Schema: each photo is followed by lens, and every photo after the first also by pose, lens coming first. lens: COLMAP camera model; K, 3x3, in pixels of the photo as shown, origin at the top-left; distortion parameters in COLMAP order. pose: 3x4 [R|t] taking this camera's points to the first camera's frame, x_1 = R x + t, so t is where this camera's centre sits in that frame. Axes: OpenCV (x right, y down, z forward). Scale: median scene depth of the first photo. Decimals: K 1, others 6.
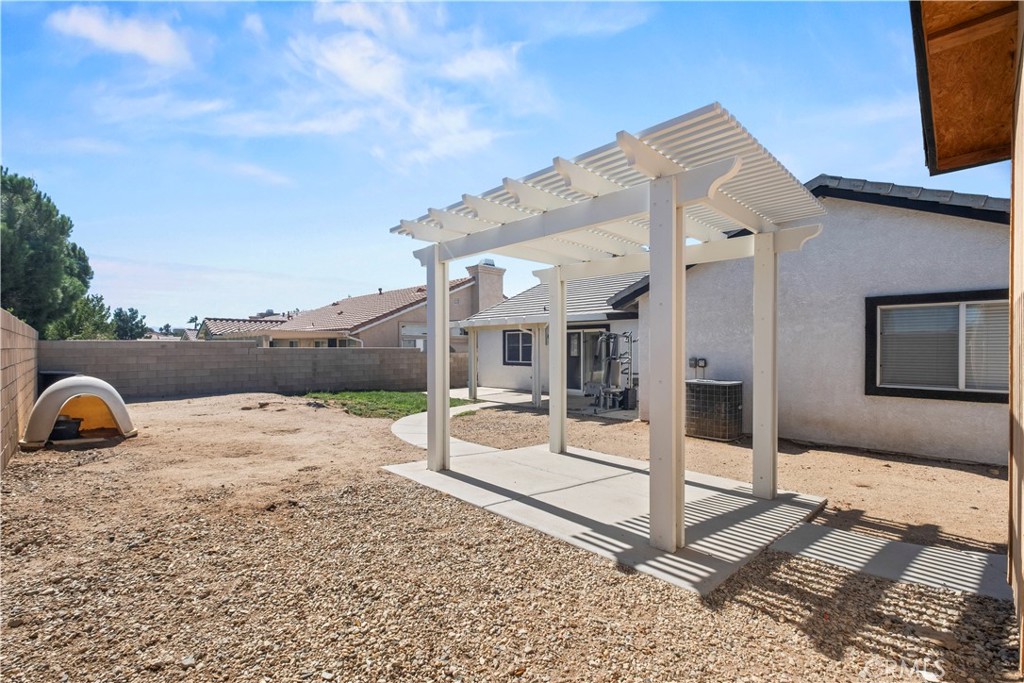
lens RADIAL K [[446.9, 0, 516.1], [0, 446.9, 362.8], [0, 0, 1]] dist [0.000590, -0.000344]
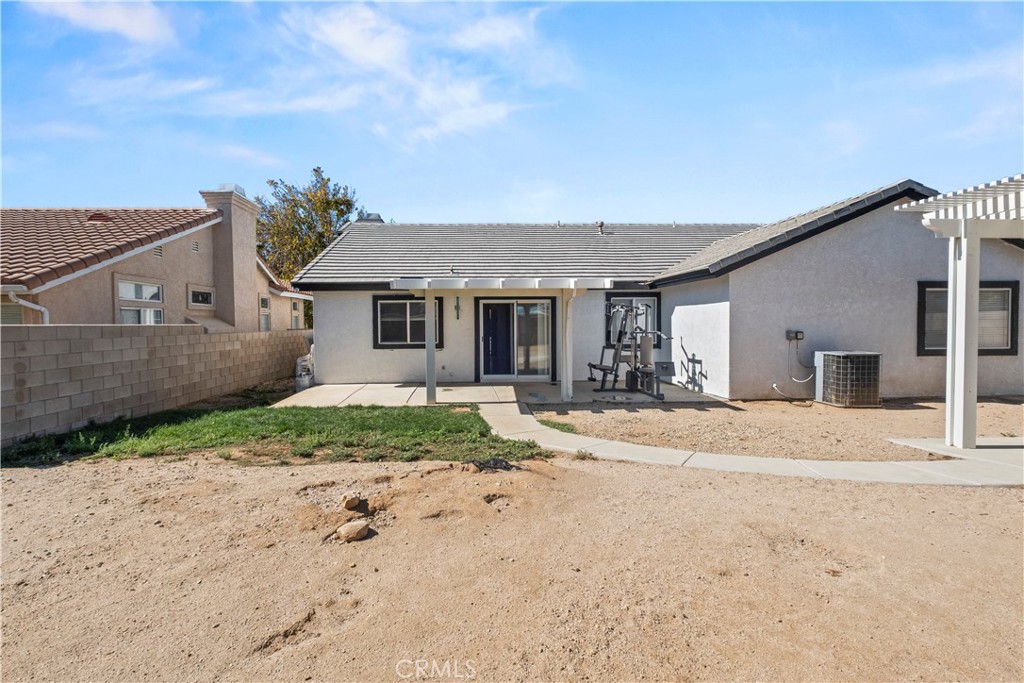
lens RADIAL K [[453.4, 0, 480.5], [0, 453.4, 340.6], [0, 0, 1]] dist [-0.003441, -0.000892]
pose [[0.679030, -0.031515, 0.733434, -0.840483], [0.030525, 0.999426, 0.014685, -0.025130], [-0.733476, 0.012417, 0.679602, 0.827438]]
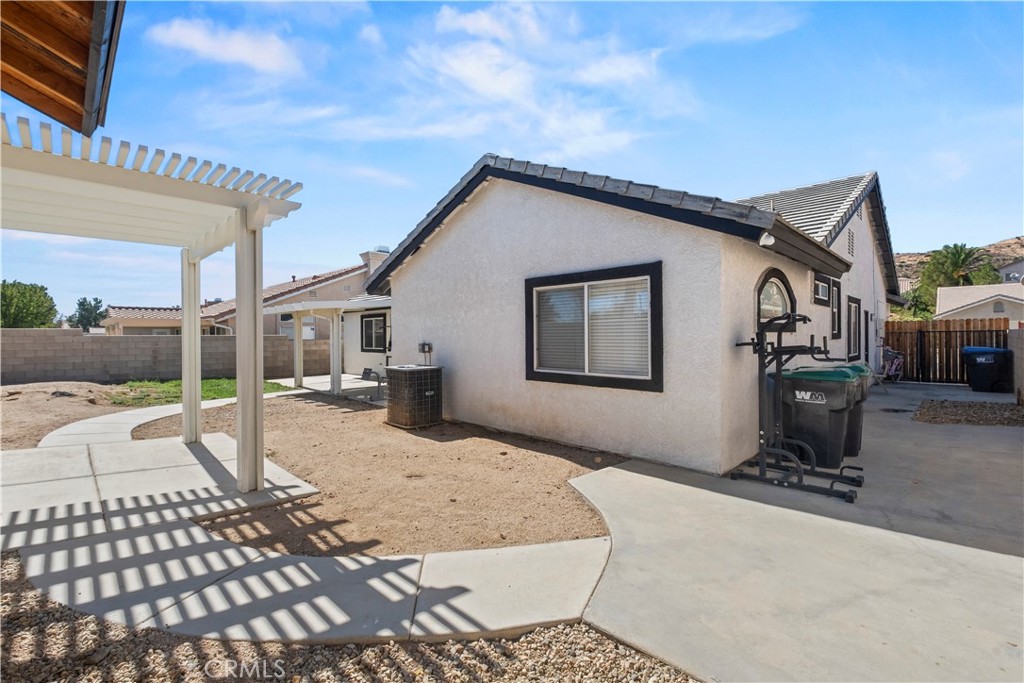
lens RADIAL K [[441.3, 0, 512.0], [0, 441.3, 341.5], [0, 0, 1]] dist [-0.001411, -0.000974]
pose [[0.999920, -0.005836, 0.011211, 0.586776], [0.006049, 0.999801, -0.019029, 0.005684], [-0.011098, 0.019096, 0.999756, 0.035799]]
